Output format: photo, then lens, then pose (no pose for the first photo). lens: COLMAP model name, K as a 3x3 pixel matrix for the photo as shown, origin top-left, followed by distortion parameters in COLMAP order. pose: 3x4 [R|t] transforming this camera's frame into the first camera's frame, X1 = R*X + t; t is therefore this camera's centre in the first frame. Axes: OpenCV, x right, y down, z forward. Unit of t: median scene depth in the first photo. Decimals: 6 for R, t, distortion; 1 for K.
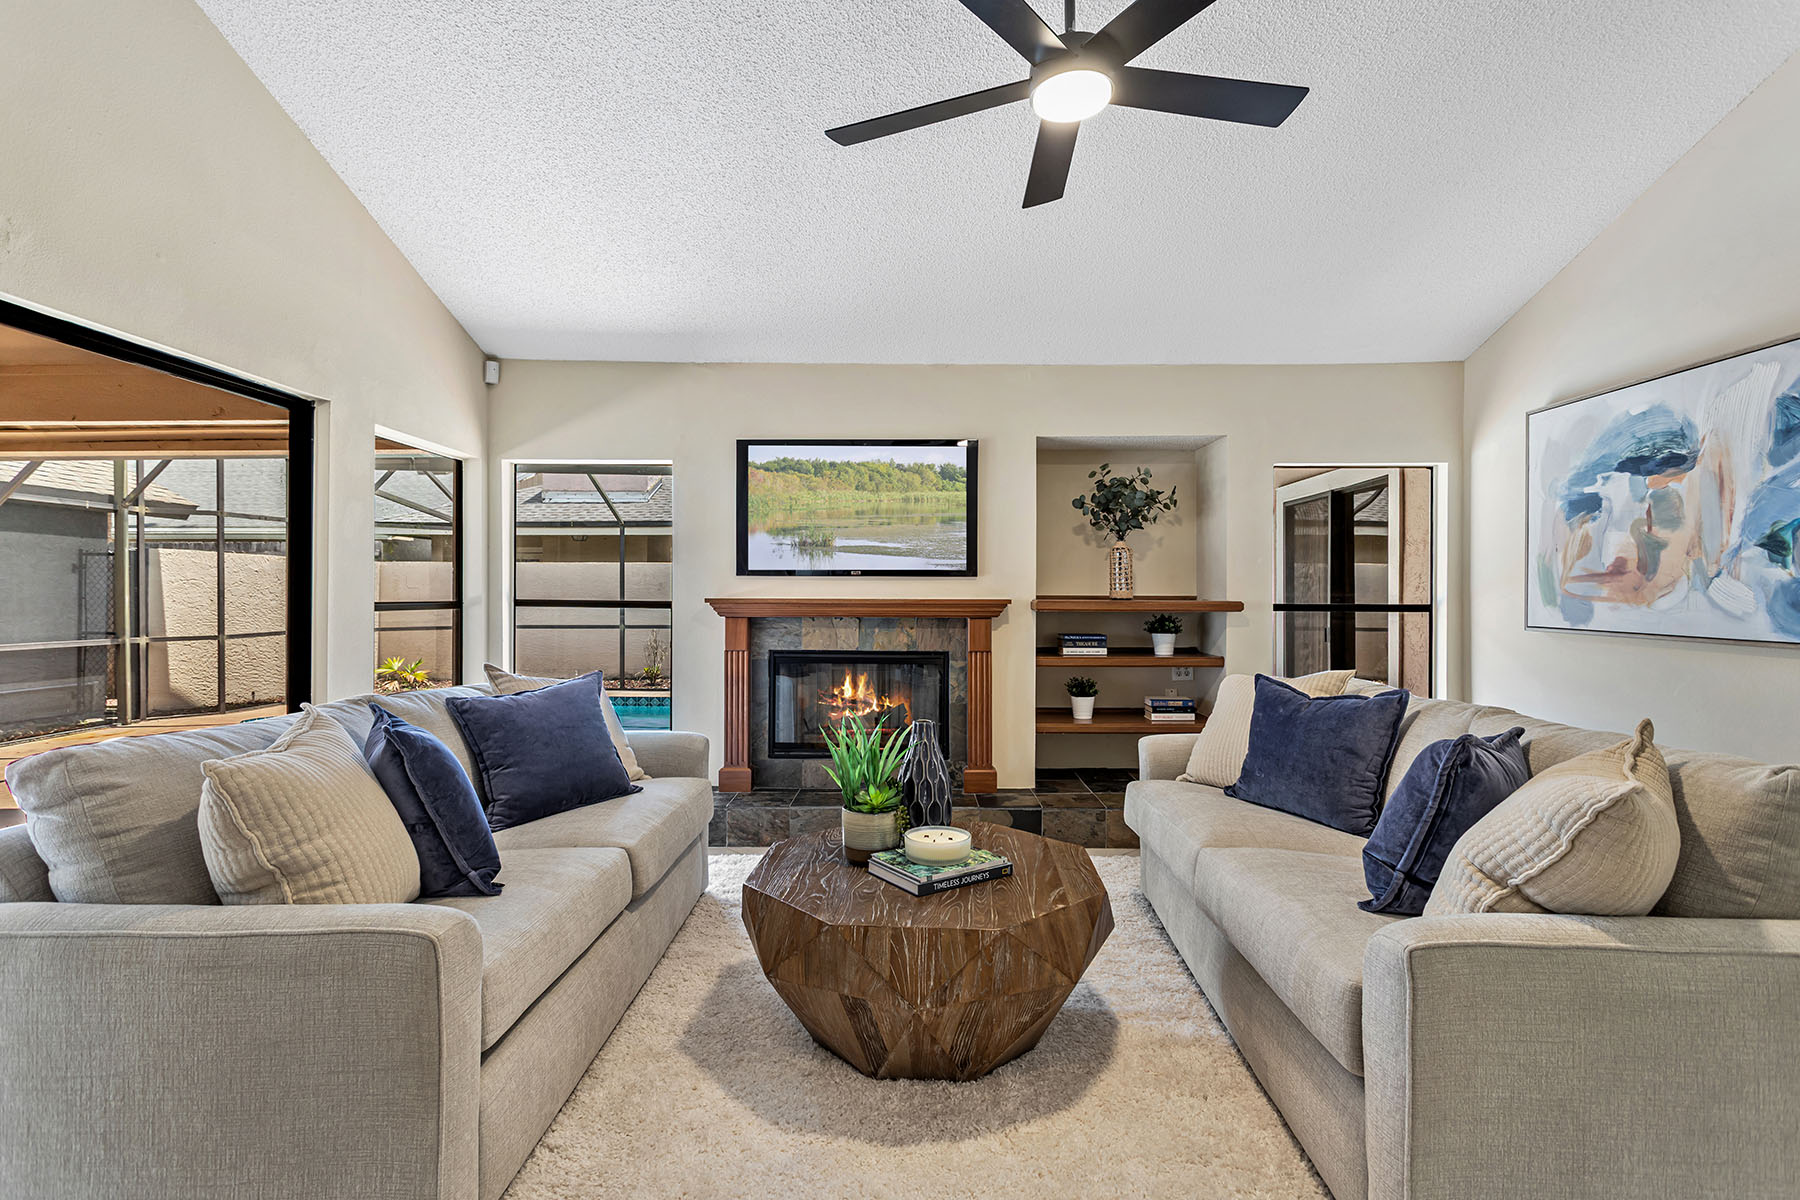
lens RADIAL K [[859.2, 0, 899.6], [0, 859.2, 596.6], [0, 0, 1]] dist [-0.000635, 0.003280]
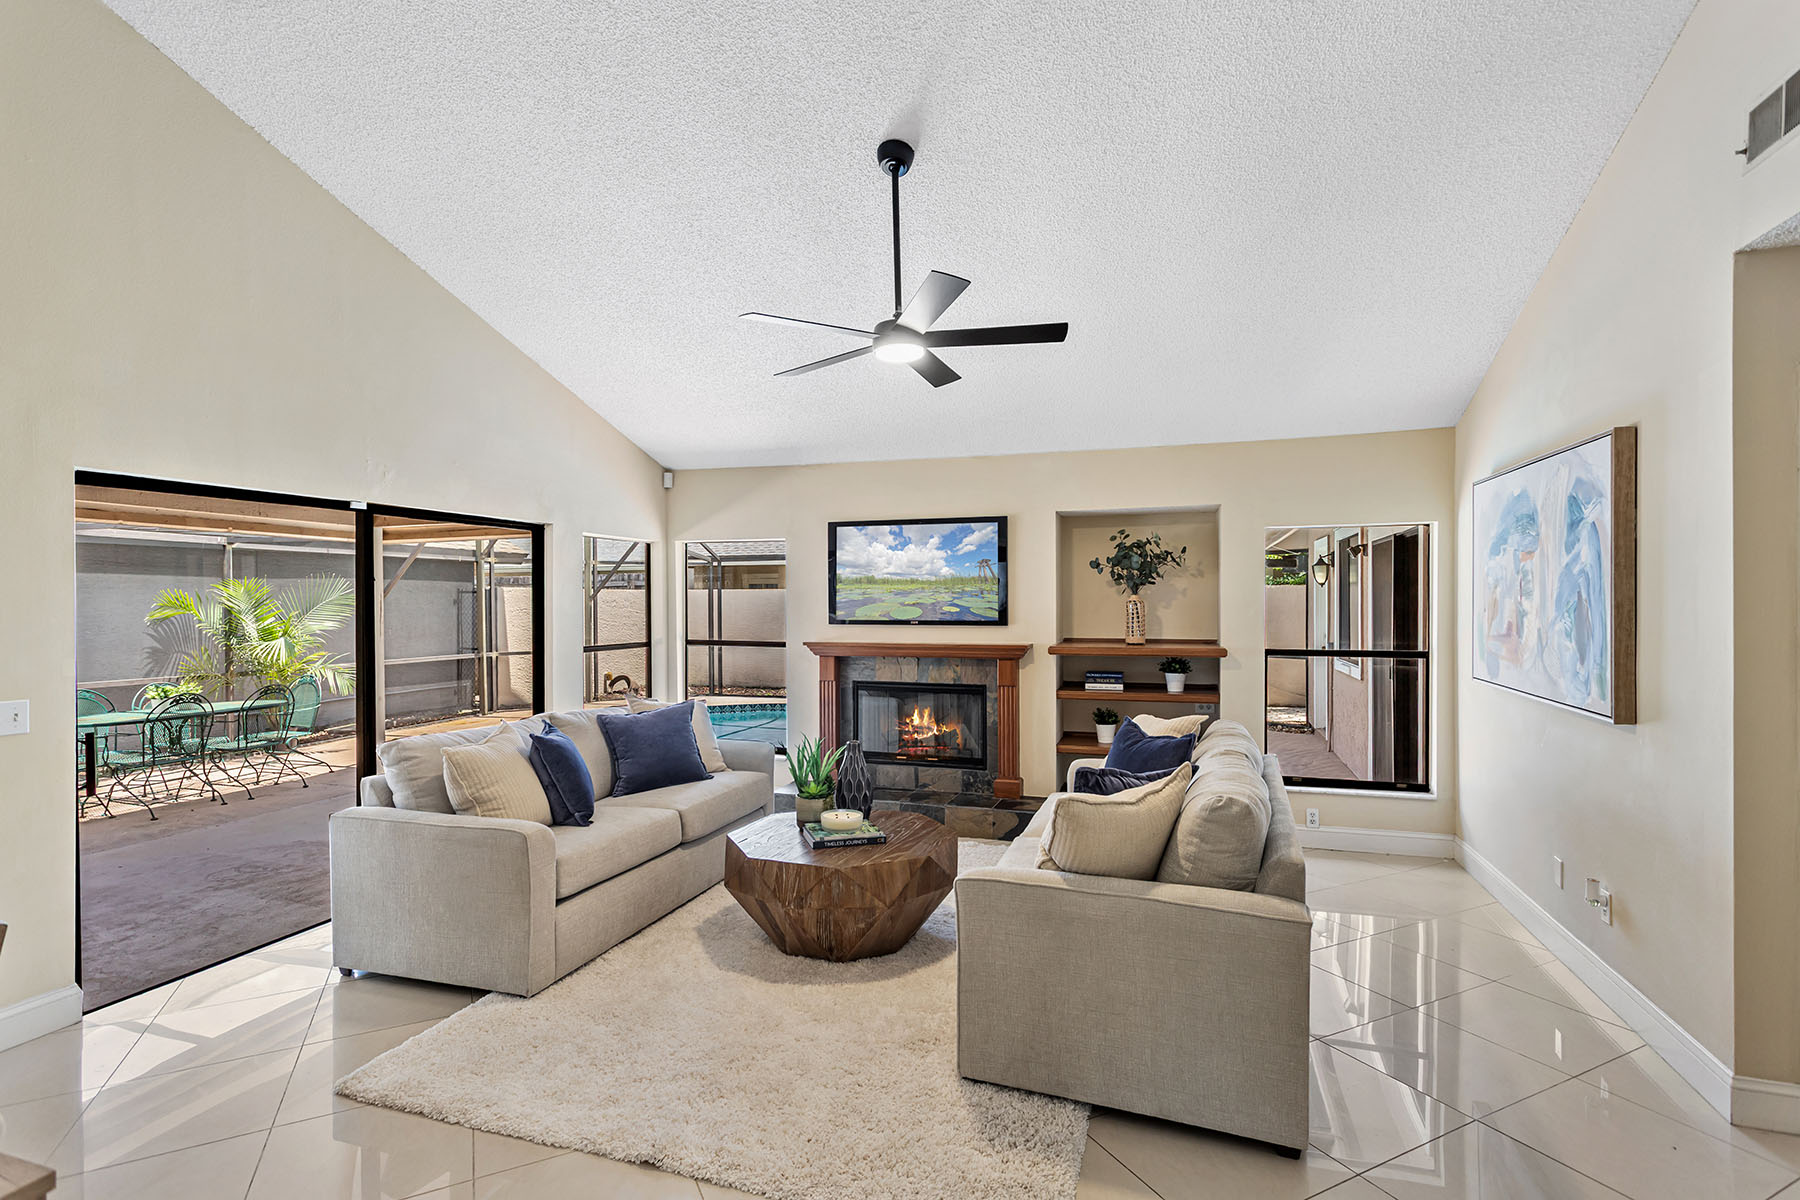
lens RADIAL K [[872.6, 0, 900.3], [0, 872.6, 611.3], [0, 0, 1]] dist [-0.002703, 0.000236]
pose [[0.951914, -0.002241, -0.306359, 0.329991], [0.005877, 0.999923, 0.010947, -0.058697], [0.306311, -0.012221, 0.951853, -0.254067]]
